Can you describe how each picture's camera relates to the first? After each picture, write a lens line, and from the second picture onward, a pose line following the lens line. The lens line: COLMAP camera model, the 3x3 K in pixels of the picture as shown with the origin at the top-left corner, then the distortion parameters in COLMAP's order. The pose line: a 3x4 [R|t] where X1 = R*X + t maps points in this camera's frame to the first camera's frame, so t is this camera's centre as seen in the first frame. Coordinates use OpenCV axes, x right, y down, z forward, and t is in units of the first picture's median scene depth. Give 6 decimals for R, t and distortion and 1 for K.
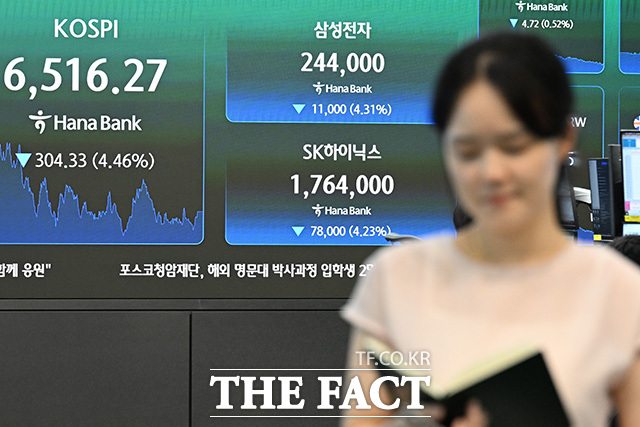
lens RADIAL K [[2145.8, 0, 320.3], [0, 2145.8, 212.6], [0, 0, 1]] dist [-0.238954, 0.000000]
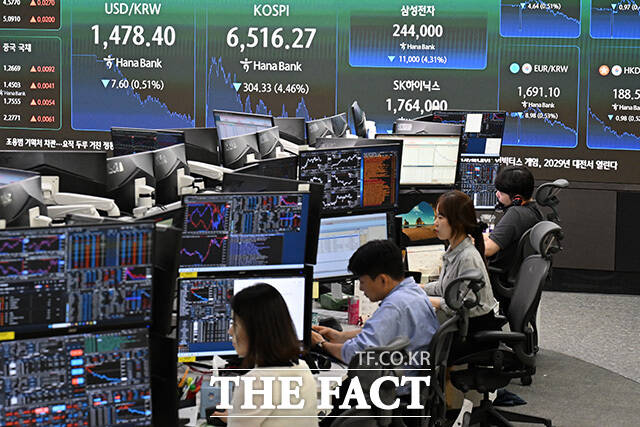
lens RADIAL K [[1295.2, 0, 317.4], [0, 1295.2, 213.2], [0, 0, 1]] dist [-0.017325, 0.000000]
pose [[0.926645, 0.052113, -0.372308, 0.317115], [-0.027779, 0.997130, 0.070430, 0.001623], [0.374909, -0.054921, 0.925433, 0.047254]]
